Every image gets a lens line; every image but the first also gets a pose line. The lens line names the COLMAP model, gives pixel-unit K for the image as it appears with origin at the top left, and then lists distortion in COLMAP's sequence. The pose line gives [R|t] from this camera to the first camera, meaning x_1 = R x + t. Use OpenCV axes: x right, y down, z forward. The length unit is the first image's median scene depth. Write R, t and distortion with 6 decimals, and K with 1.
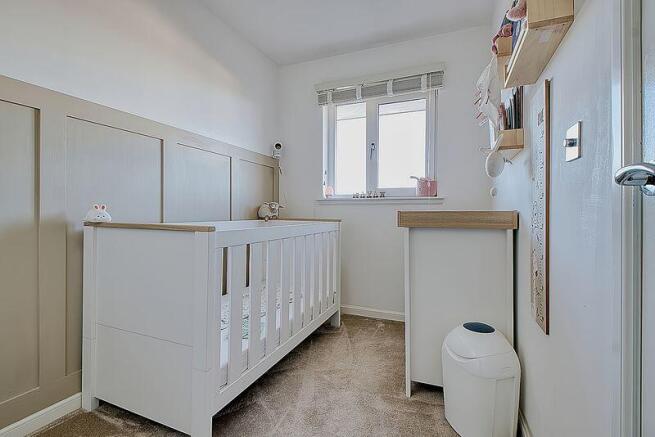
lens RADIAL K [[298.0, 0, 331.4], [0, 298.0, 214.8], [0, 0, 1]] dist [-0.018572, -0.009610]
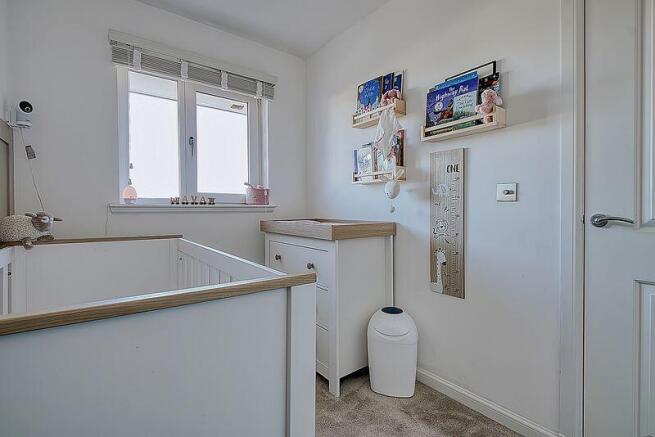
lens RADIAL K [[298.0, 0, 332.1], [0, 298.0, 213.3], [0, 0, 1]] dist [-0.018572, -0.009610]
pose [[0.482754, -0.019702, 0.875534, -0.396825], [0.010762, 0.999805, 0.016564, -0.041646], [-0.875690, 0.001426, 0.482872, 0.276940]]
